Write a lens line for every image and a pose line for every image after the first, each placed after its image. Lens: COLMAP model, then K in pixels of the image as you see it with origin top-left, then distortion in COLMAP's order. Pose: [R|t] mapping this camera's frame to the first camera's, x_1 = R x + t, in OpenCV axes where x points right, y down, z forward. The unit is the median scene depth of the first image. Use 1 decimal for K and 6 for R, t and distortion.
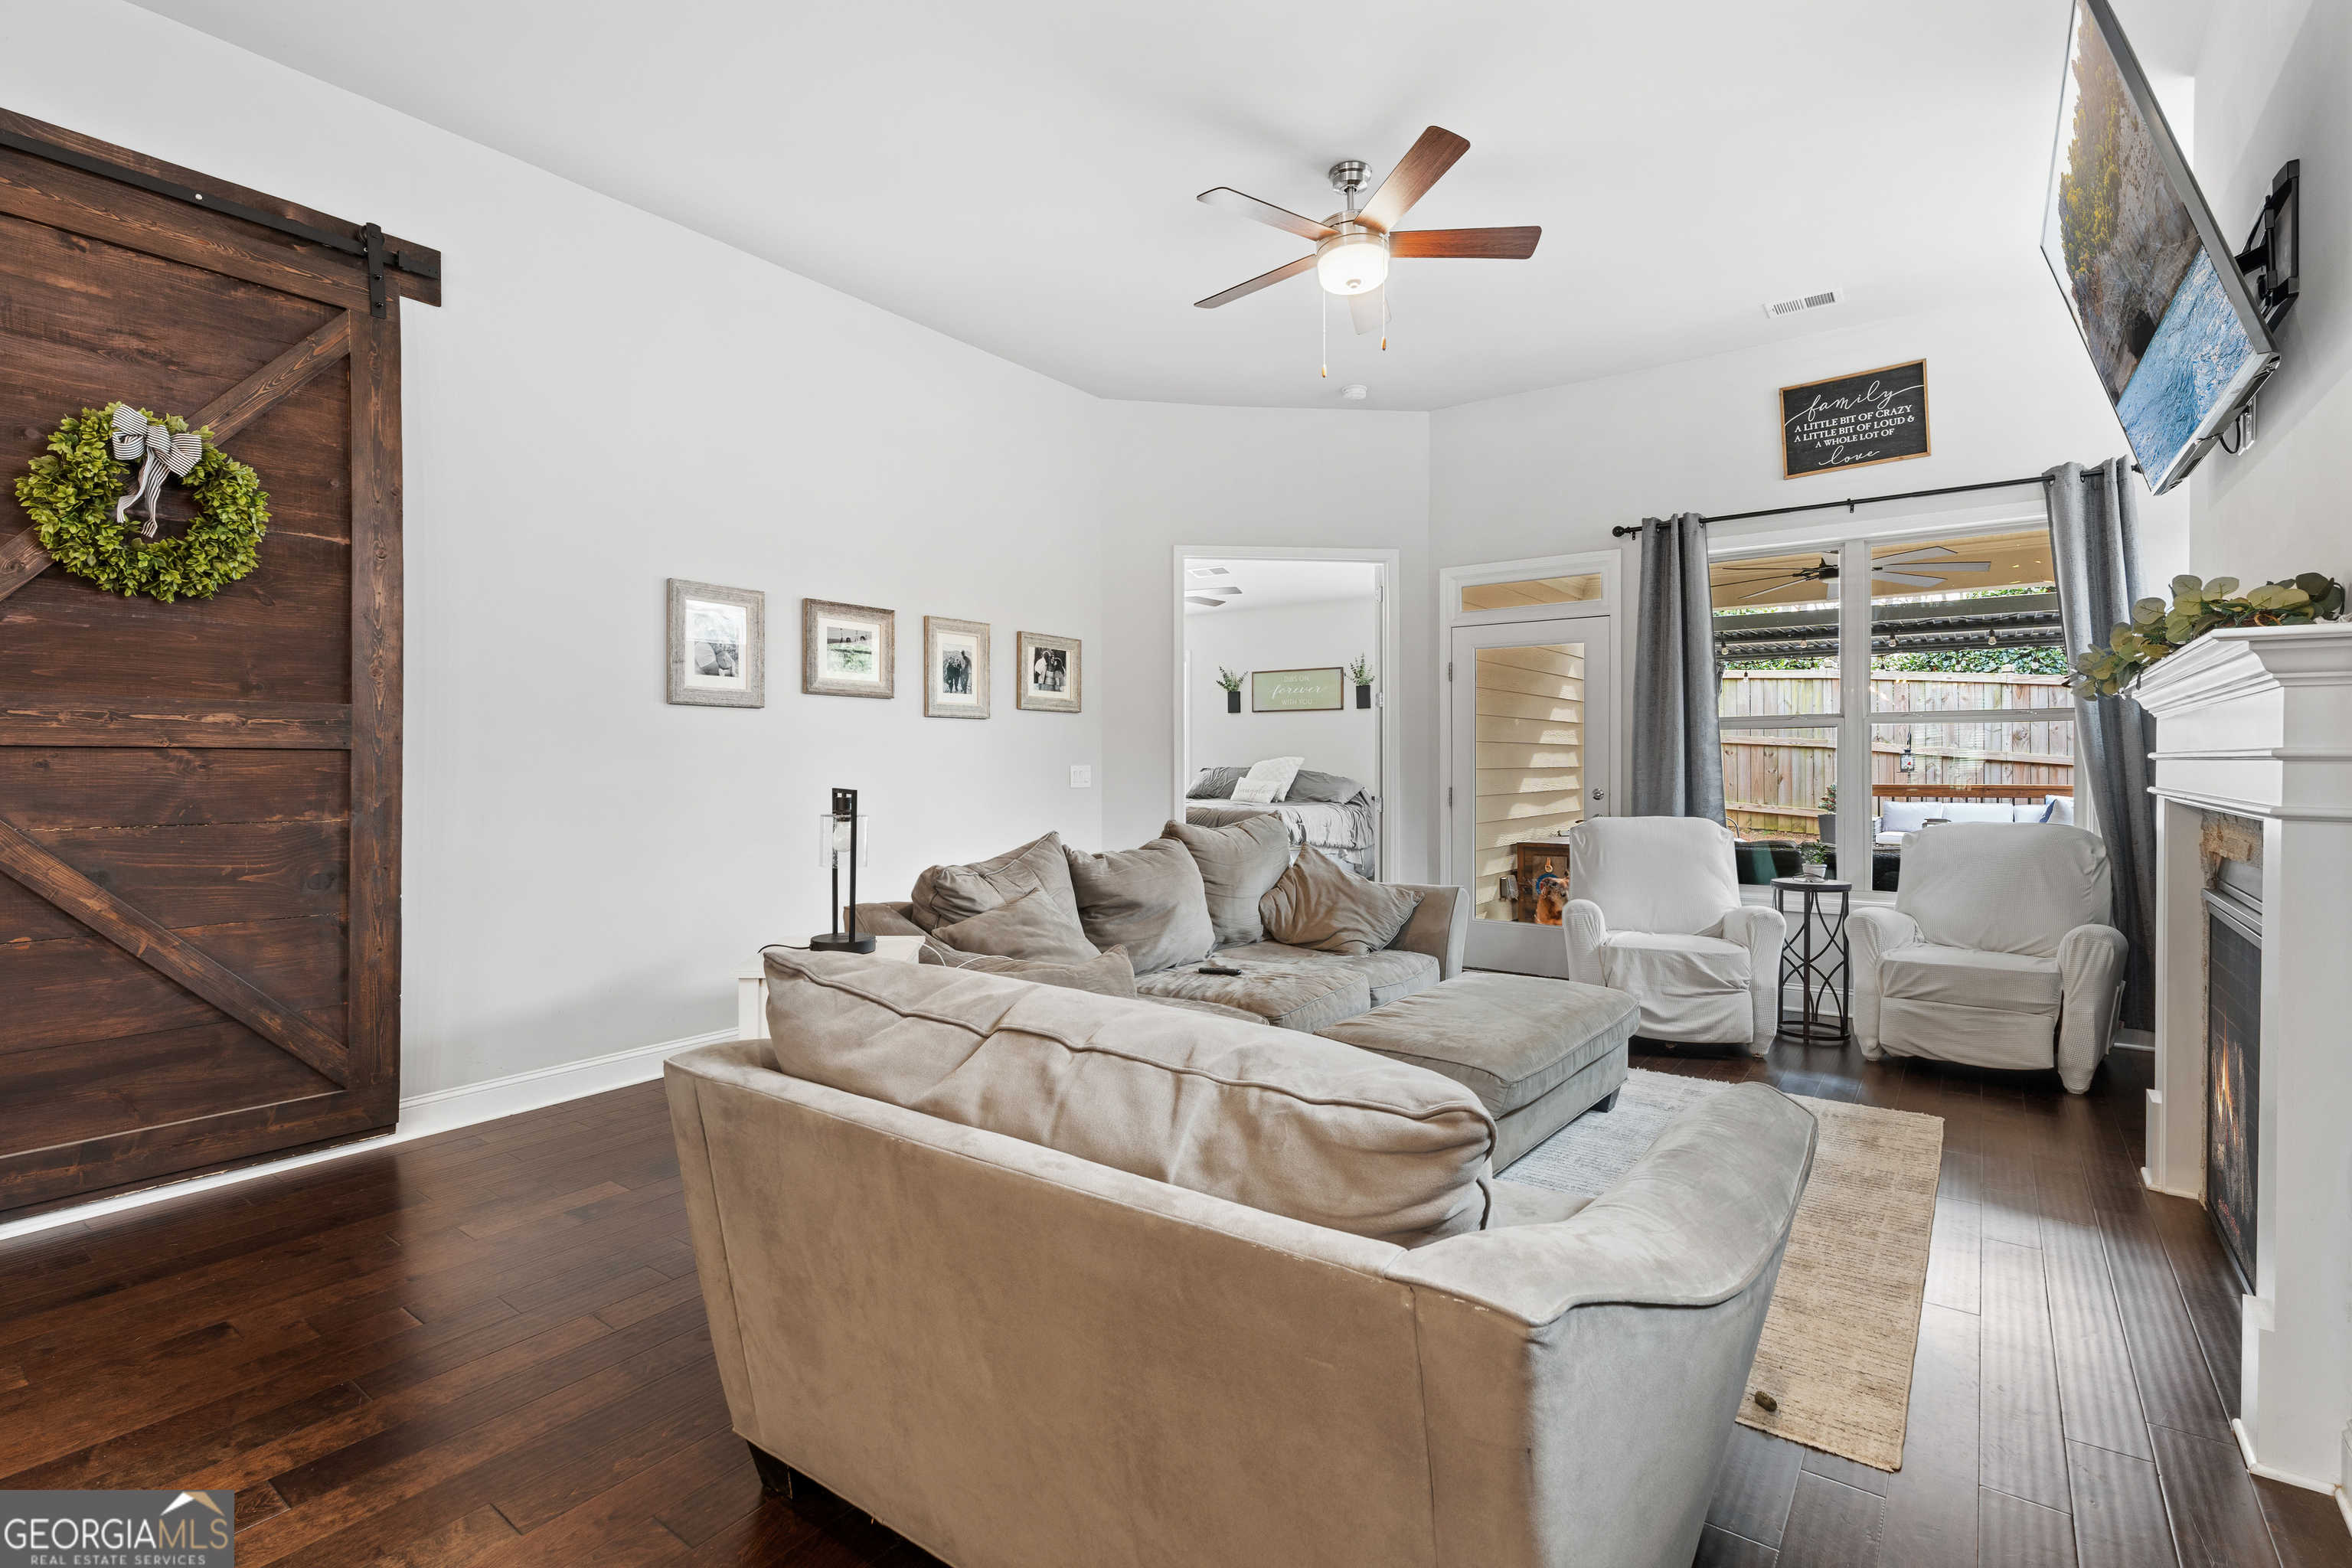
lens RADIAL K [[1071.1, 0, 1175.0], [0, 1071.1, 776.7], [0, 0, 1]] dist [-0.015302, 0.005244]
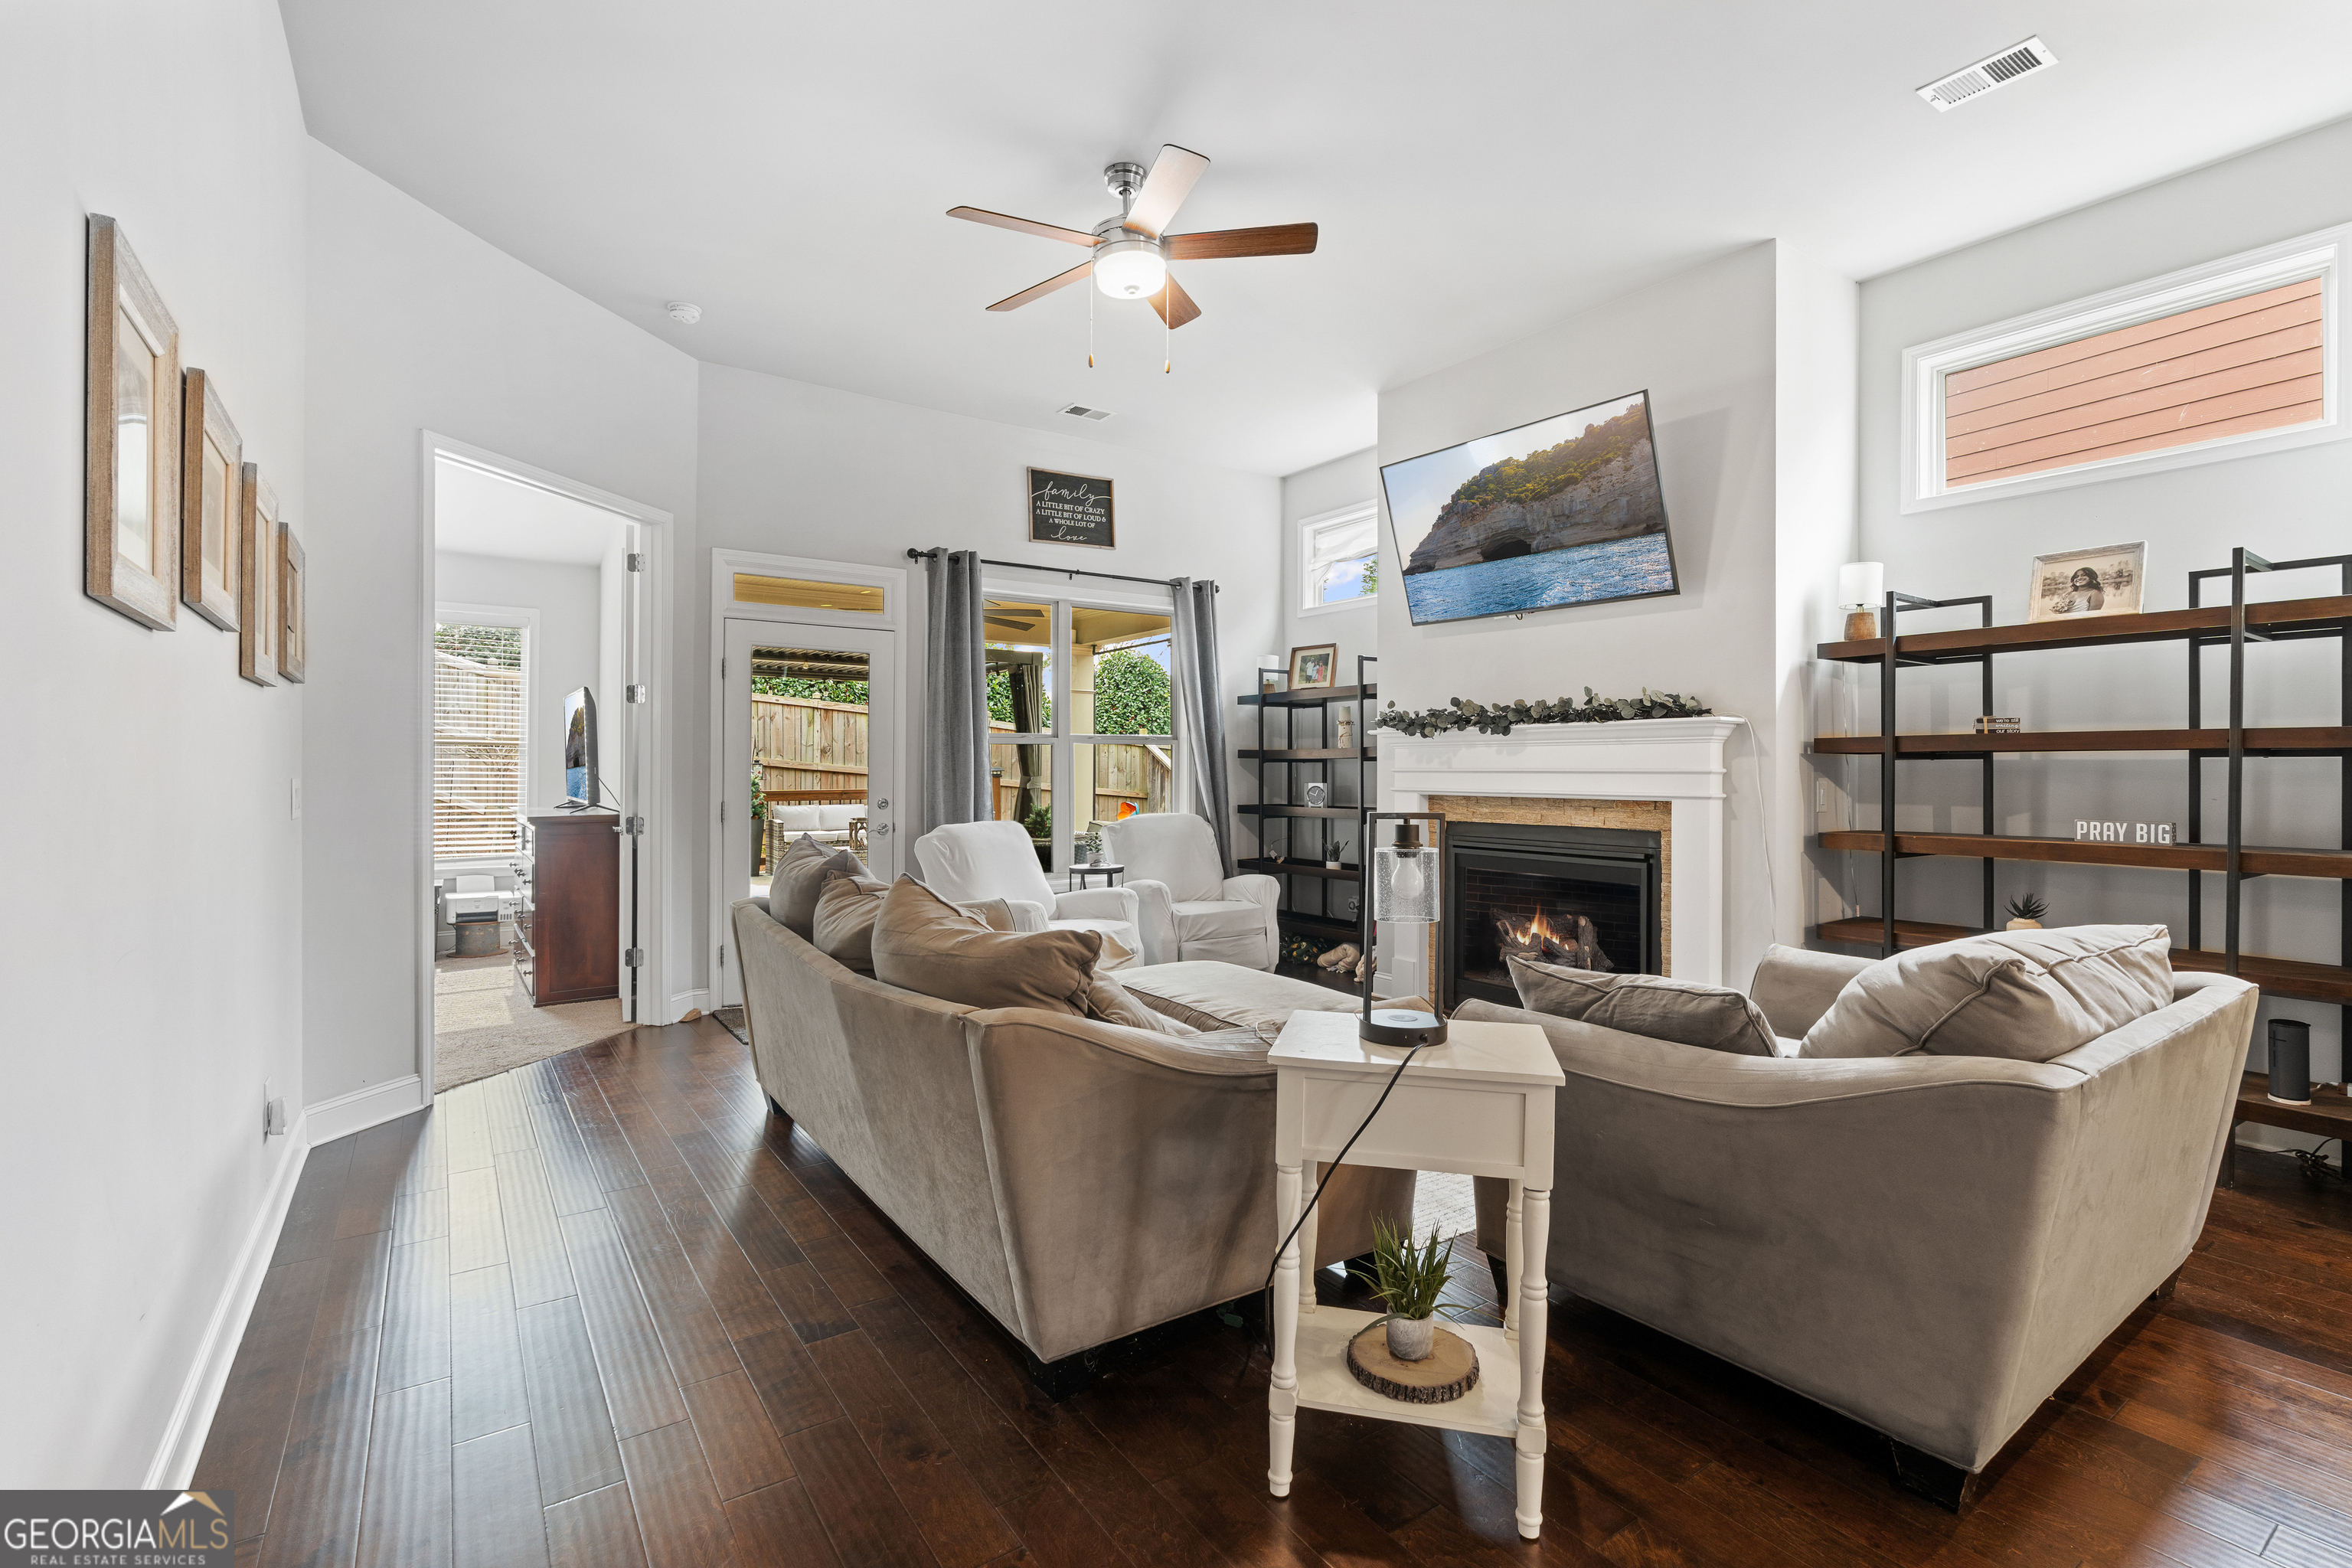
lens RADIAL K [[1071.1, 0, 1175.4], [0, 1071.1, 756.0], [0, 0, 1]] dist [-0.015302, 0.005244]
pose [[0.320798, 0.016951, 0.946996, -0.543817], [0.008439, 0.999749, -0.020755, -0.005462], [-0.947110, 0.014650, 0.320574, 0.458881]]
